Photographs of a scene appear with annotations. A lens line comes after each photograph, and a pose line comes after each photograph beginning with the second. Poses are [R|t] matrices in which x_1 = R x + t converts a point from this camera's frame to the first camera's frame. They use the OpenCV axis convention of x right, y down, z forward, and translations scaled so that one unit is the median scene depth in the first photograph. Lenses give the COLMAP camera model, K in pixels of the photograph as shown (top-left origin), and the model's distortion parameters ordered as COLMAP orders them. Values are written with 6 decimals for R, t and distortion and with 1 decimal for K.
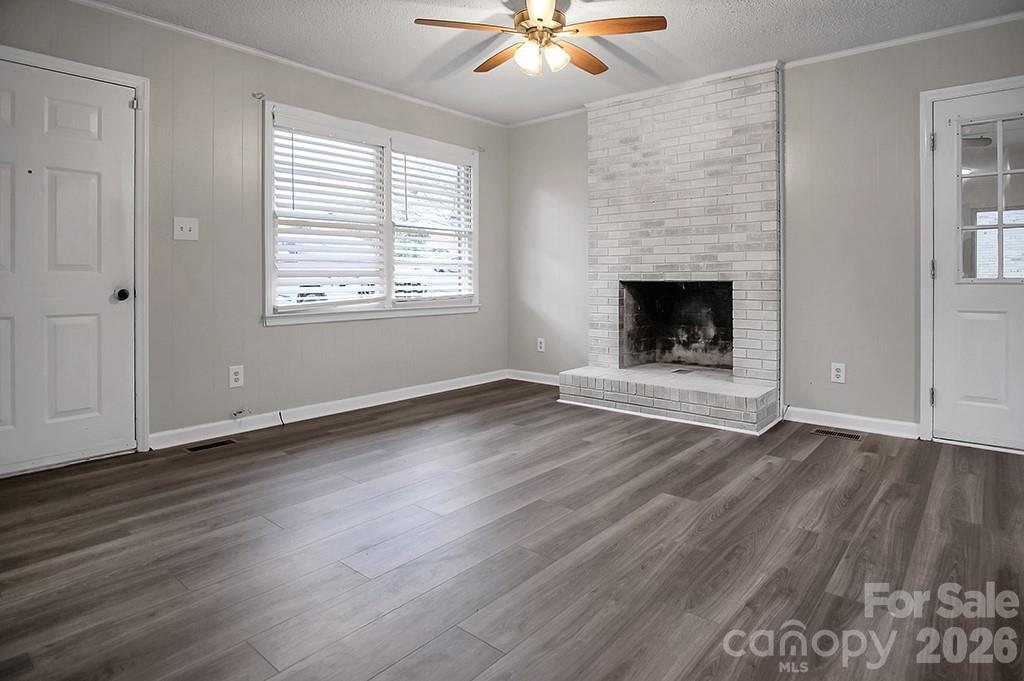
lens RADIAL K [[574.2, 0, 514.7], [0, 574.2, 287.5], [0, 0, 1]] dist [-0.021459, 0.000705]
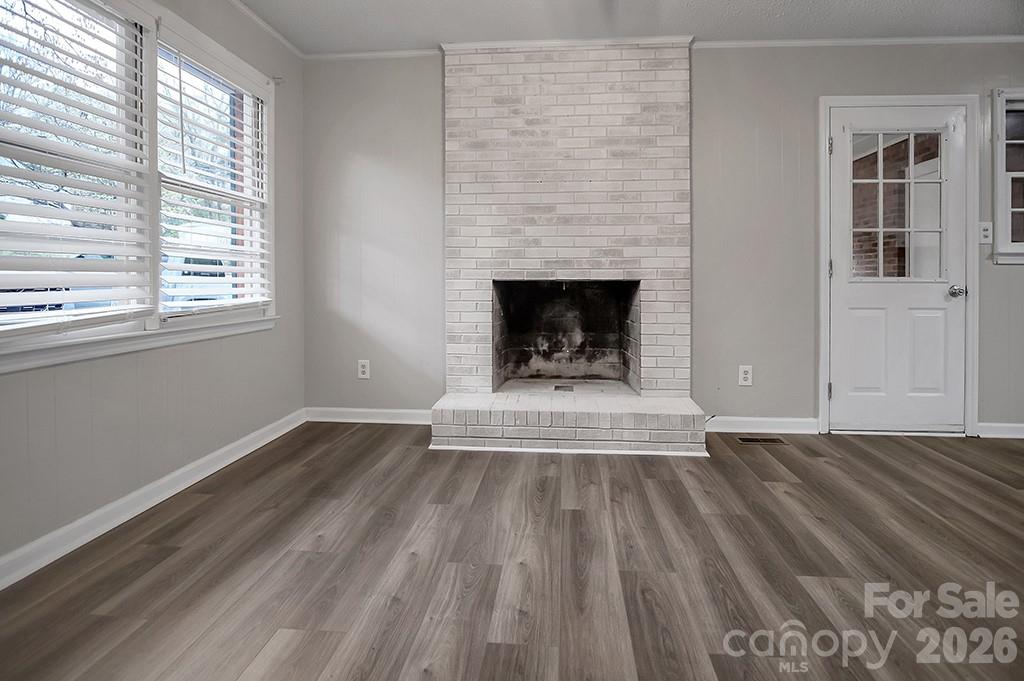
lens RADIAL K [[574.2, 0, 514.7], [0, 574.2, 287.5], [0, 0, 1]] dist [-0.021459, 0.000705]
pose [[0.813981, -0.007378, 0.580845, -0.256753], [0.007550, 0.999969, 0.002122, -0.002859], [-0.580842, 0.002658, 0.814012, 0.366301]]
